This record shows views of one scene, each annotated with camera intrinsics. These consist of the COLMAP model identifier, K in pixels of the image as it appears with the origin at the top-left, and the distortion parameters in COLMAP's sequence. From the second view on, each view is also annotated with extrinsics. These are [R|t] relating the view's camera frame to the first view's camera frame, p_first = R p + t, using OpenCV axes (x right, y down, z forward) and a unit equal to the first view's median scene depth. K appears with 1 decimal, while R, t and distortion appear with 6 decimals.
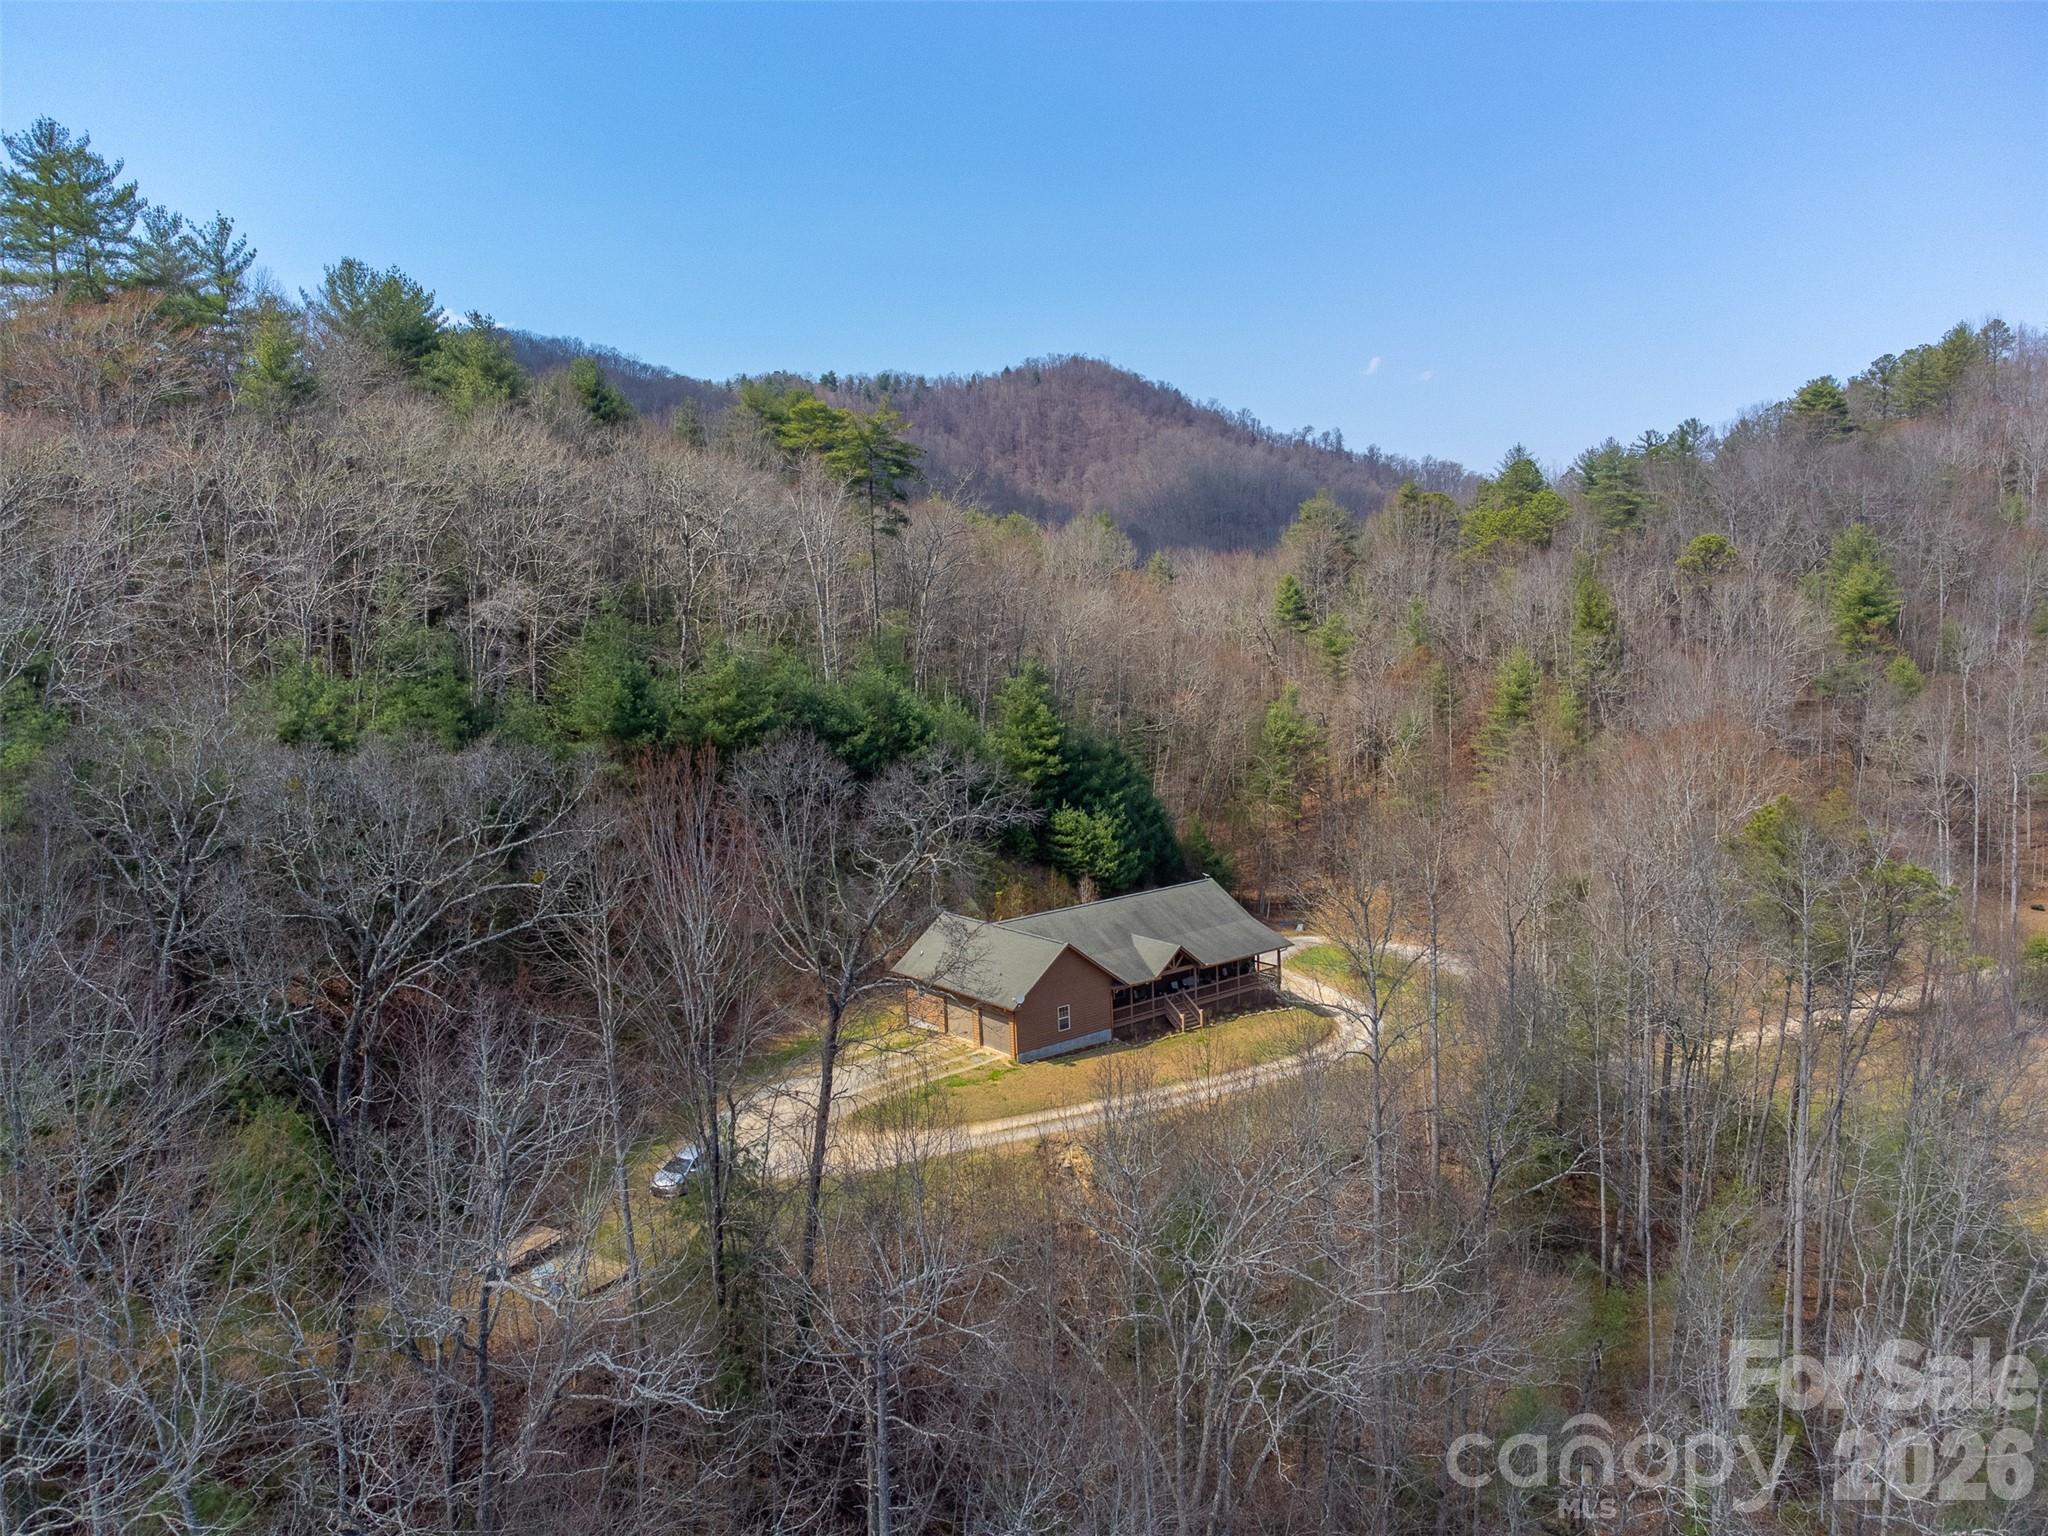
lens RADIAL K [[1526.2, 0, 1029.9], [0, 1526.2, 748.8], [0, 0, 1]] dist [0.008267, 0.014664]
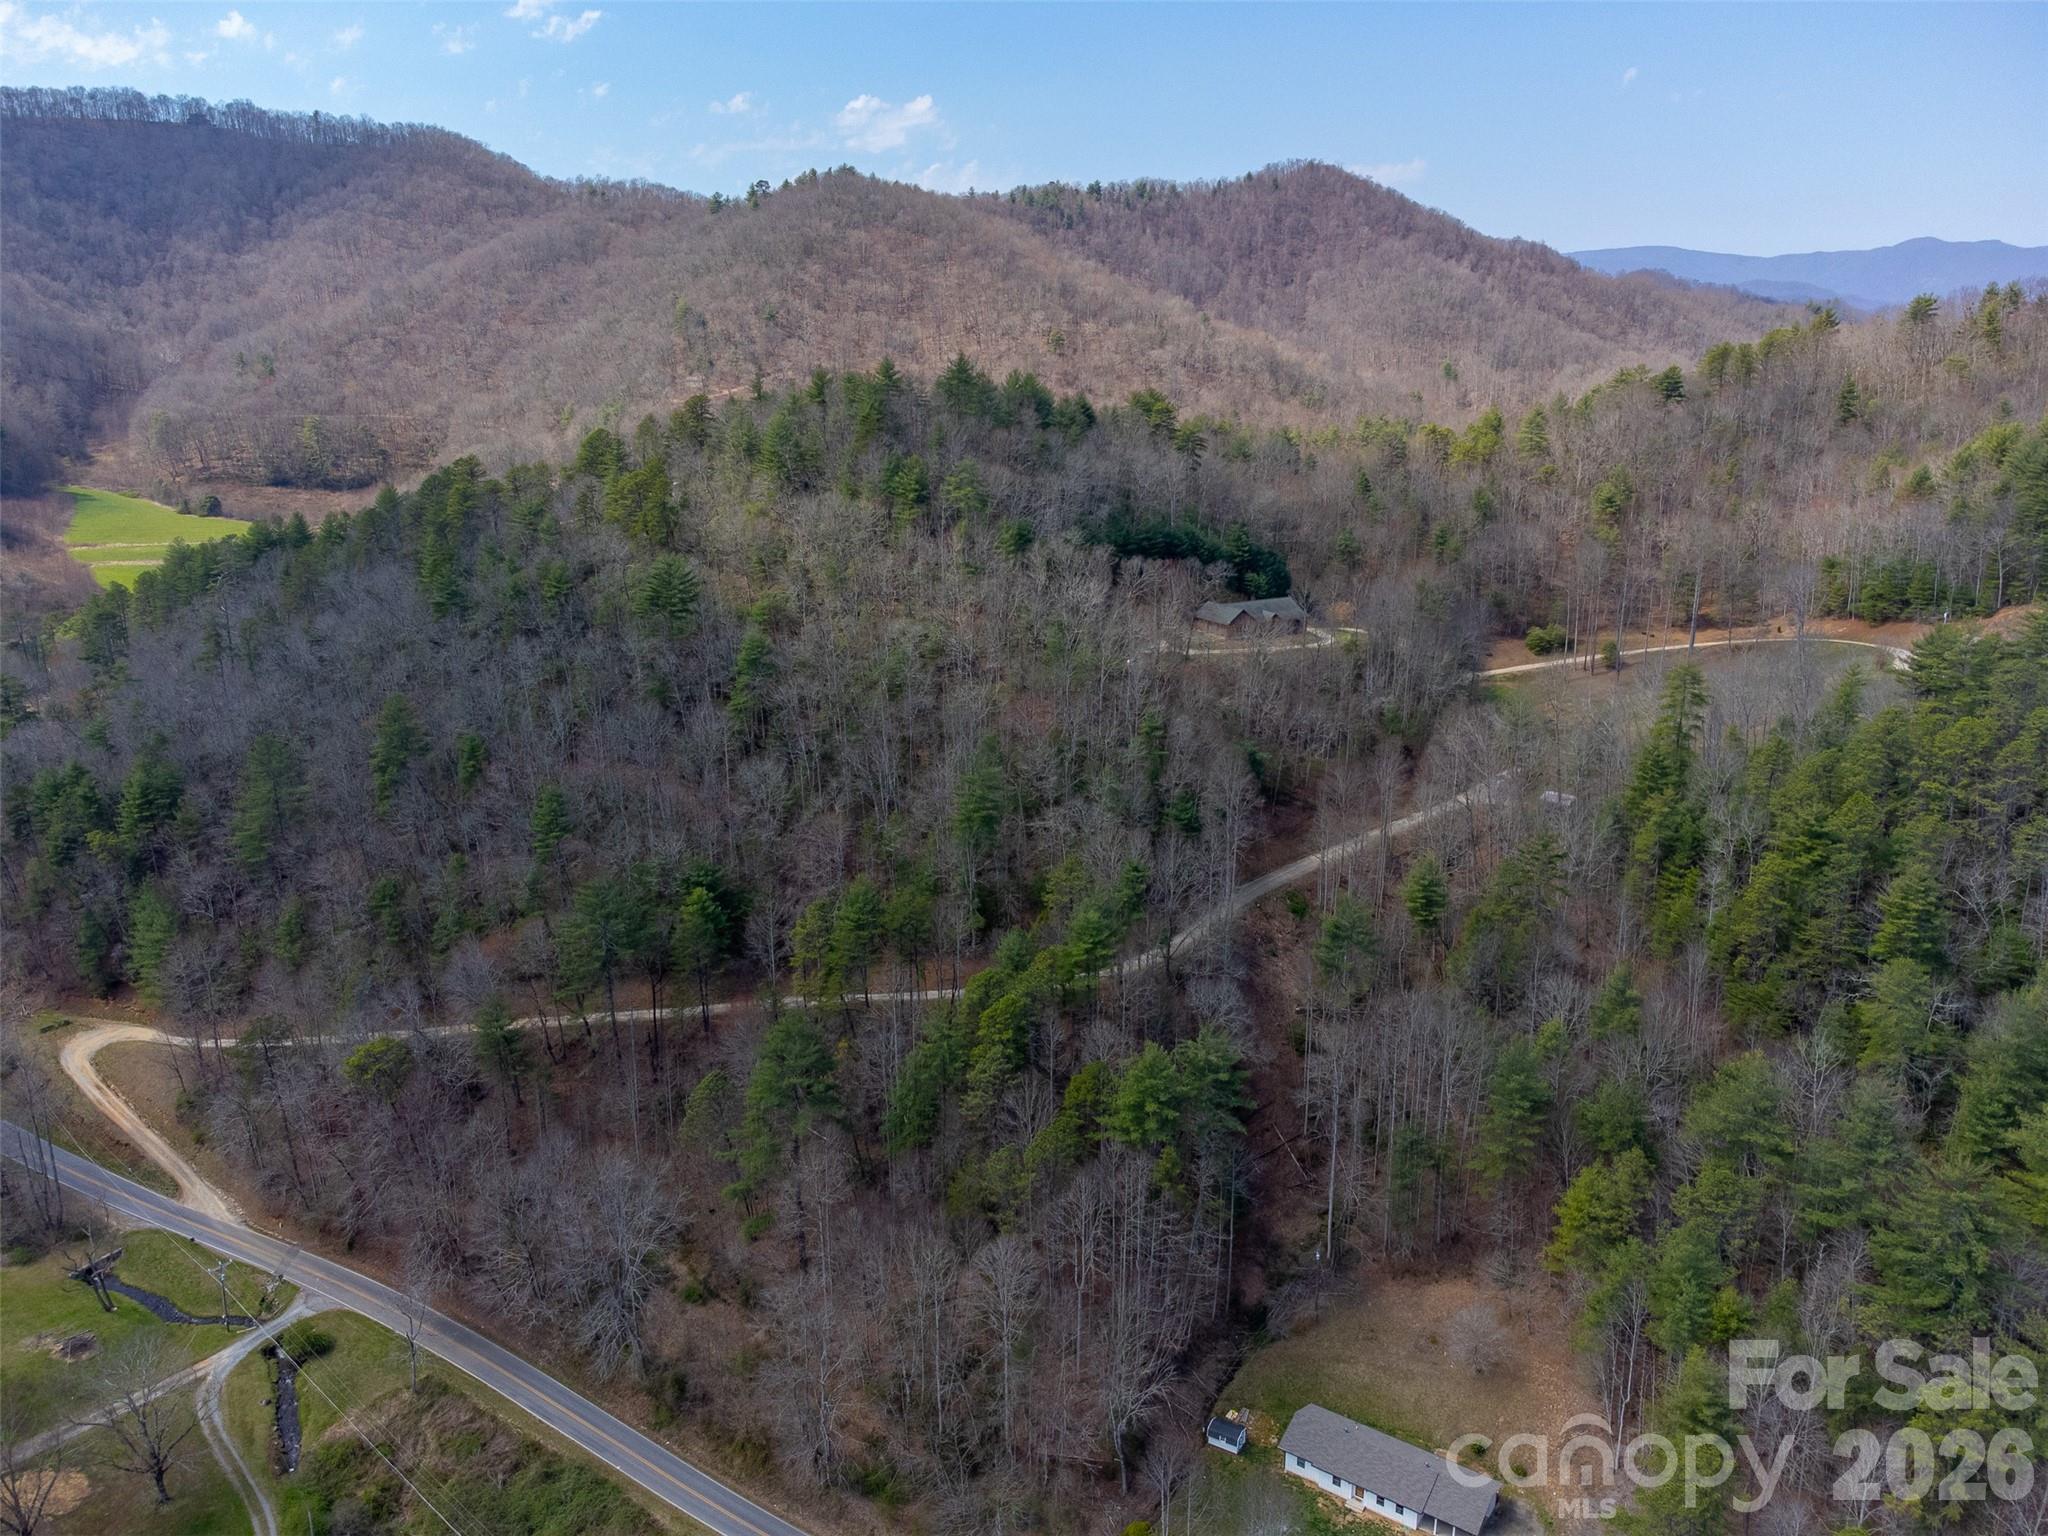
lens RADIAL K [[1526.2, 0, 1029.9], [0, 1526.2, 748.8], [0, 0, 1]] dist [0.008267, 0.014664]
pose [[0.989015, 0.072106, -0.129033, 0.001046], [-0.050373, 0.985108, 0.164391, -0.009190], [0.138965, -0.156085, 0.977919, -0.208175]]
